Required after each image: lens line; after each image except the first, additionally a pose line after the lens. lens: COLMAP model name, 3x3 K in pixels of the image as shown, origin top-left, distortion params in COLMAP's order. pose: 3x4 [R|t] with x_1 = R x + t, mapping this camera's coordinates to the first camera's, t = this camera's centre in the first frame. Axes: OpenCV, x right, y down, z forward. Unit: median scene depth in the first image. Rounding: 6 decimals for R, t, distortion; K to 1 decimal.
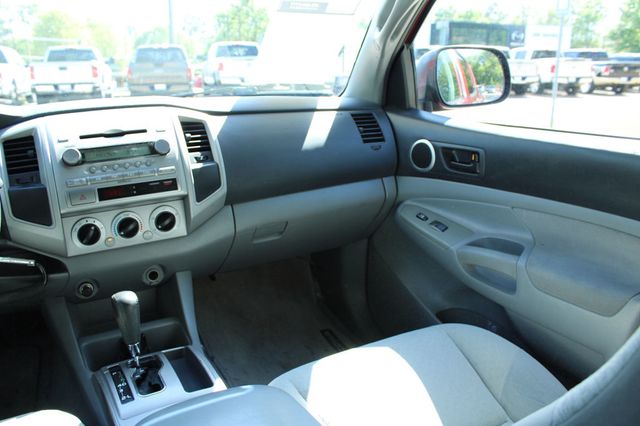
lens RADIAL K [[527.3, 0, 317.7], [0, 527.3, 209.2], [0, 0, 1]] dist [-0.179710, 0.151449]
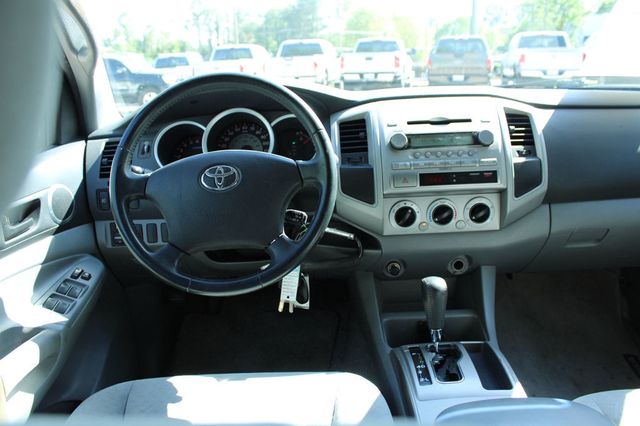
lens RADIAL K [[527.3, 0, 317.7], [0, 527.3, 209.2], [0, 0, 1]] dist [-0.179710, 0.151449]
pose [[0.854087, 0.115514, -0.507141, -0.058474], [-0.107154, 0.993189, 0.045762, 0.004244], [0.508972, 0.015257, 0.860648, -0.006392]]
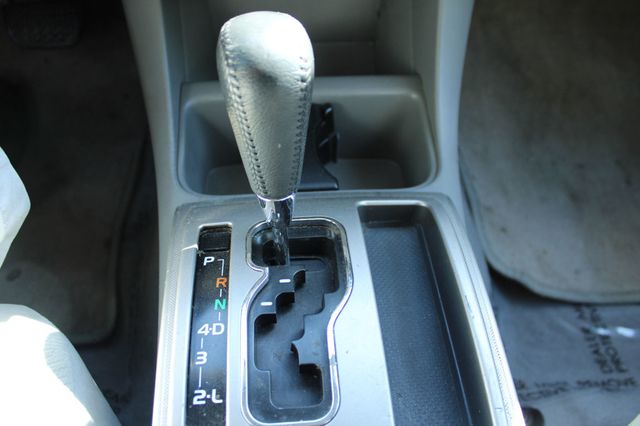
lens RADIAL K [[527.3, 0, 317.7], [0, 527.3, 209.2], [0, 0, 1]] dist [-0.179710, 0.151449]
pose [[0.895337, 0.352719, -0.271959, -0.215831], [-0.144916, 0.808085, 0.570962, 0.074032], [0.421155, -0.471792, 0.774623, 0.666448]]
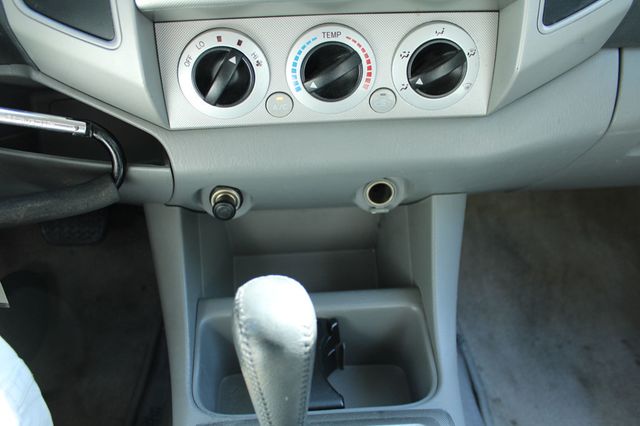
lens RADIAL K [[527.3, 0, 317.7], [0, 527.3, 209.2], [0, 0, 1]] dist [-0.179710, 0.151449]
pose [[0.892810, 0.237482, -0.382744, -0.214797], [-0.121059, 0.944969, 0.303937, 0.017306], [0.433860, -0.225023, 0.872427, 0.657243]]
